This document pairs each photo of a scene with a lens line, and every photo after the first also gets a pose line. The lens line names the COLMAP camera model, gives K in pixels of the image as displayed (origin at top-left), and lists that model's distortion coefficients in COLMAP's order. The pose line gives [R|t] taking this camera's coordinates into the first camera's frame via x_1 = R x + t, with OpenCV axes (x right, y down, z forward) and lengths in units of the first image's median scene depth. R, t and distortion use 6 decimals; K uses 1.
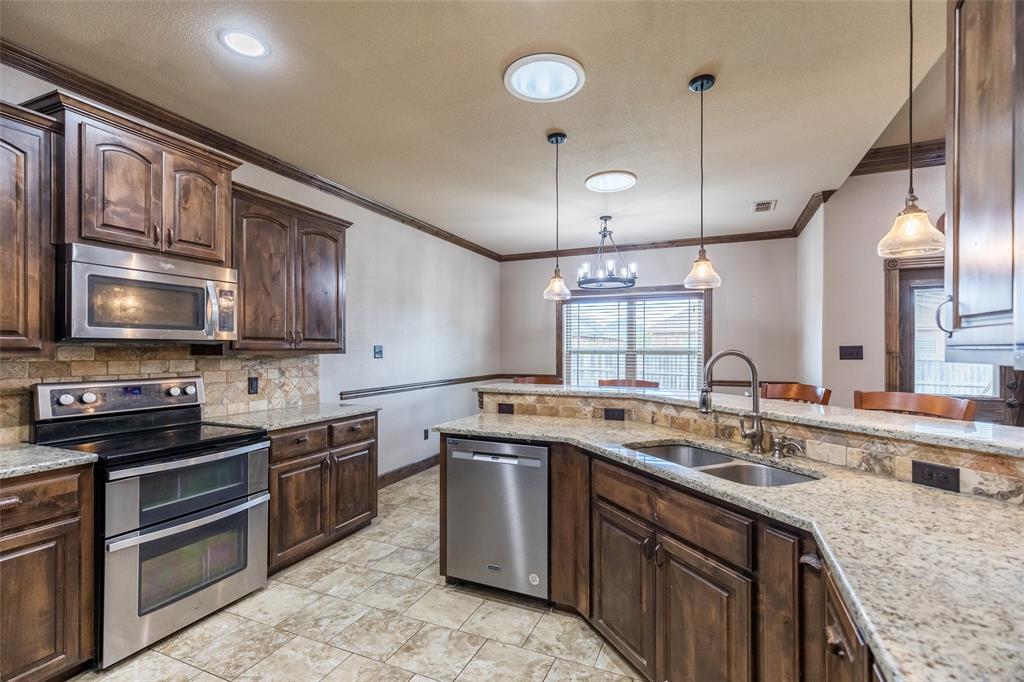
lens RADIAL K [[464.3, 0, 514.6], [0, 464.3, 347.7], [0, 0, 1]] dist [0.002252, -0.000325]
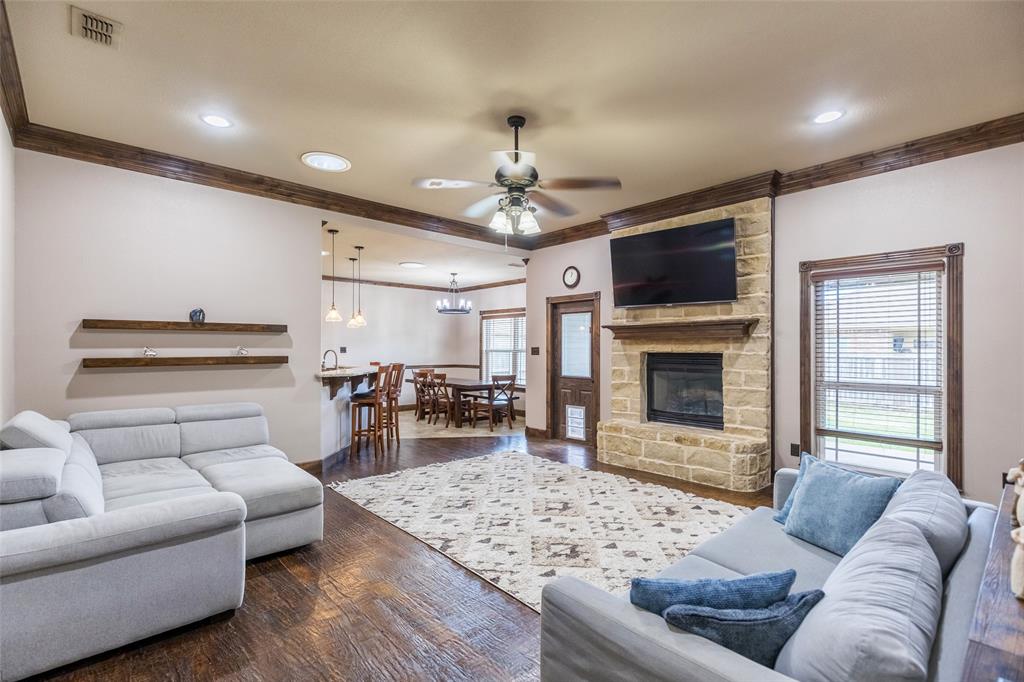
lens RADIAL K [[476.9, 0, 509.5], [0, 476.9, 345.1], [0, 0, 1]] dist [0.002860, 0.000108]
pose [[0.910376, -0.001475, -0.413779, 1.801357], [-0.000149, 0.999992, -0.003894, -0.006197], [0.413782, 0.003606, 0.910369, -0.876520]]
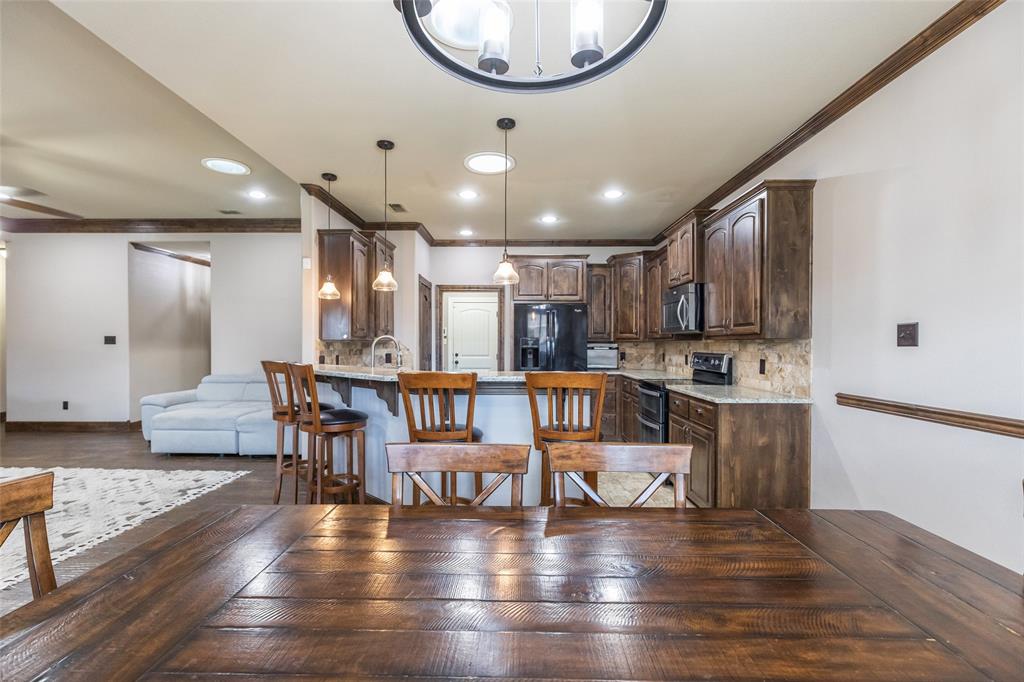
lens RADIAL K [[456.9, 0, 514.6], [0, 456.9, 346.6], [0, 0, 1]] dist [0.004341, 0.000519]
pose [[-0.920401, 0.002372, -0.390968, 0.456433], [0.001204, 0.999994, 0.003233, 0.029714], [0.390974, 0.002505, -0.920399, 1.902938]]
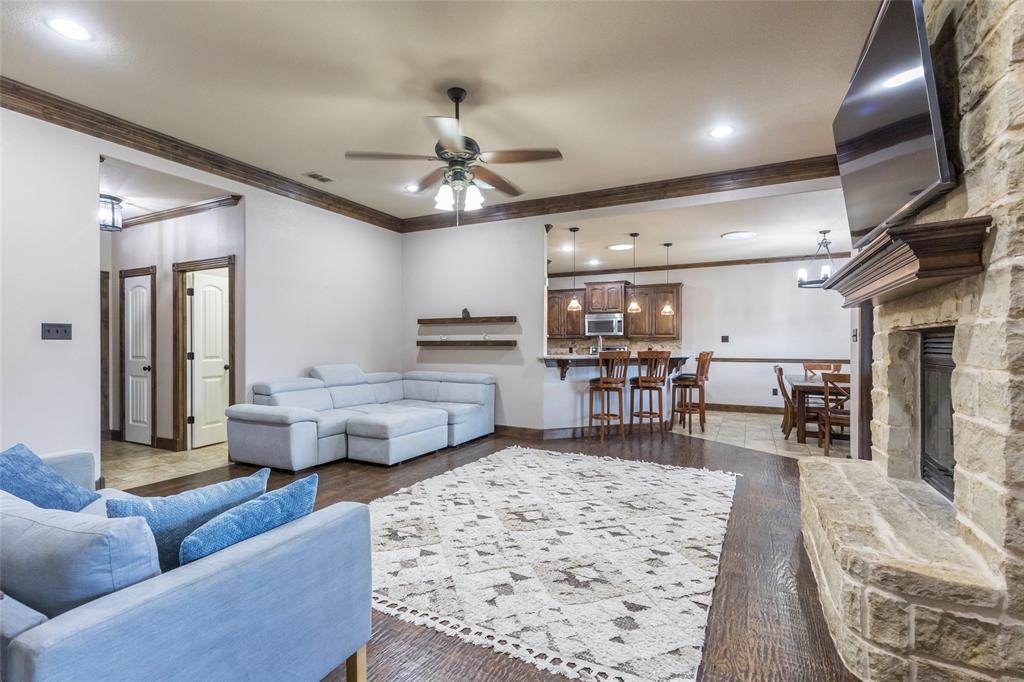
lens RADIAL K [[469.5, 0, 508.5], [0, 469.5, 346.3], [0, 0, 1]] dist [0.004277, 0.000229]
pose [[-0.062531, 0.005799, -0.998026, 2.430525], [0.001655, 0.999982, 0.005706, 0.036634], [0.998042, -0.001295, -0.062539, 0.355960]]
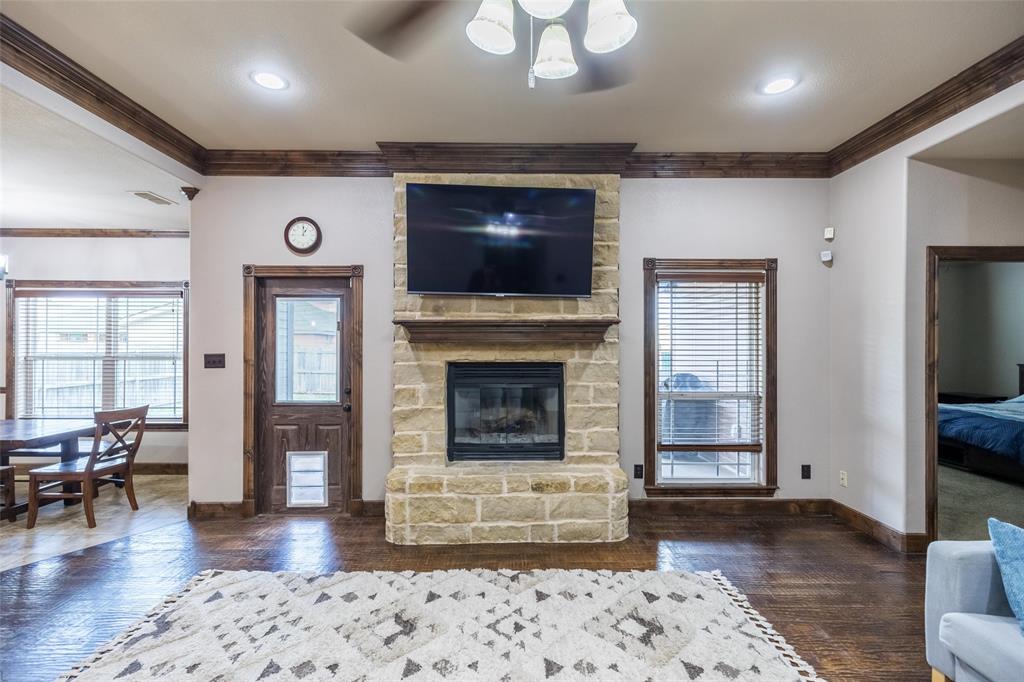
lens RADIAL K [[463.0, 0, 509.9], [0, 463.0, 346.0], [0, 0, 1]] dist [0.005651, -0.000283]
pose [[0.908097, 0.001495, 0.418758, 1.145412], [-0.002345, 0.999996, 0.001515, -0.029825], [-0.418754, -0.002358, 0.908097, -0.156484]]
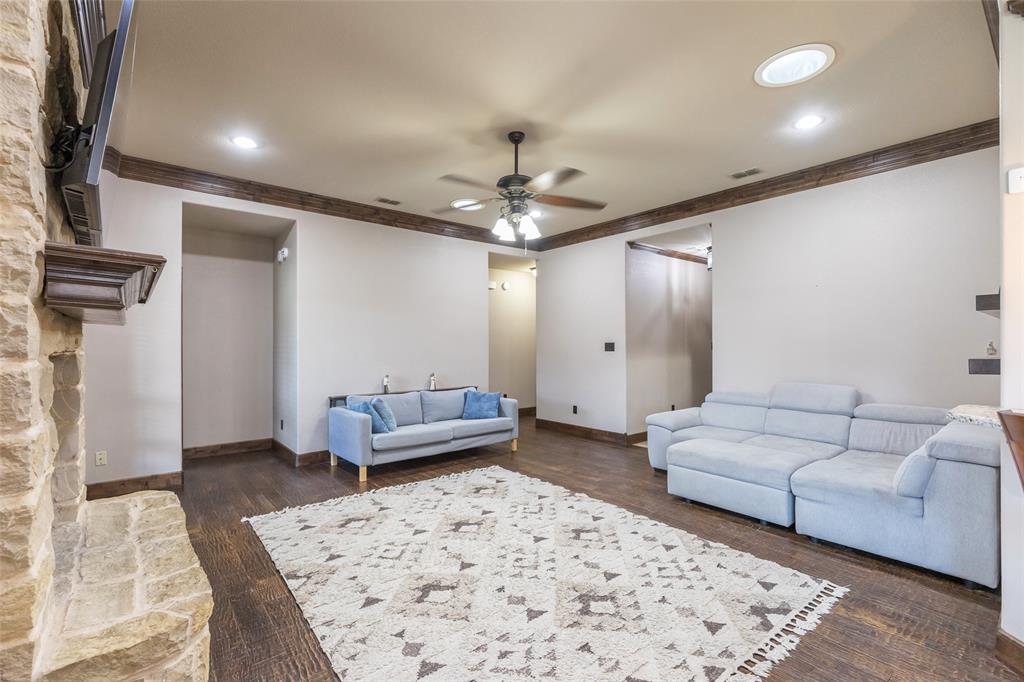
lens RADIAL K [[460.5, 0, 509.3], [0, 460.5, 346.2], [0, 0, 1]] dist [0.003741, -0.000166]
pose [[-0.890115, 0.001812, 0.455733, 0.816530], [0.001418, 0.999998, -0.001206, 0.003182], [-0.455734, -0.000427, -0.890116, 1.242844]]
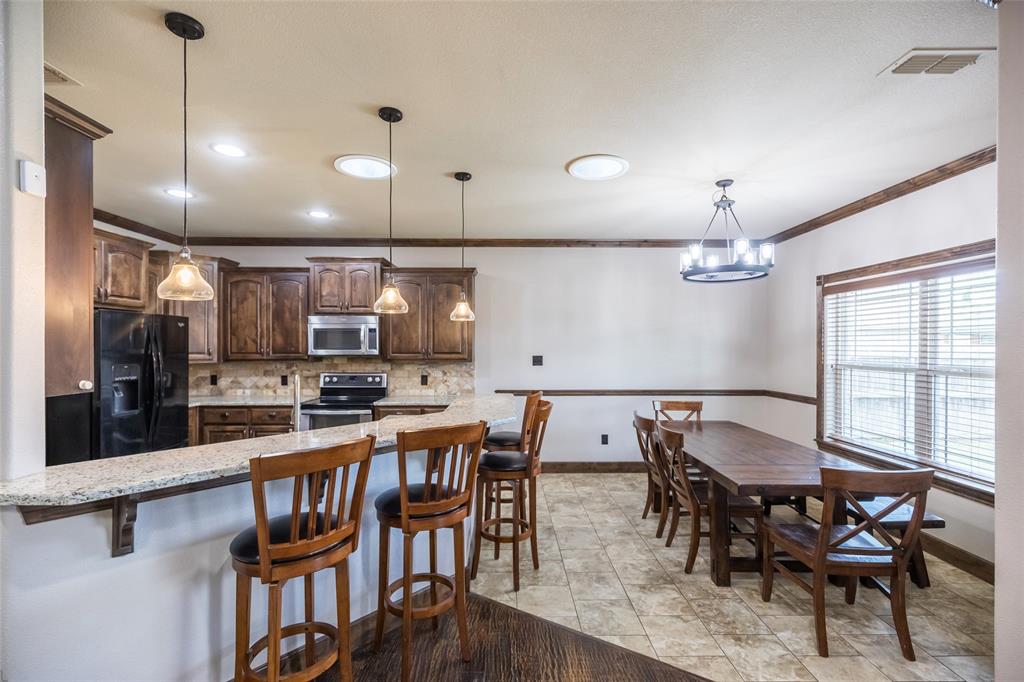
lens RADIAL K [[455.2, 0, 509.6], [0, 455.2, 346.5], [0, 0, 1]] dist [0.000245, -0.000485]
pose [[0.410670, 0.002007, -0.911782, 1.119619], [0.002346, 0.999992, 0.003258, -0.046710], [0.911781, -0.003477, 0.410662, 0.646649]]
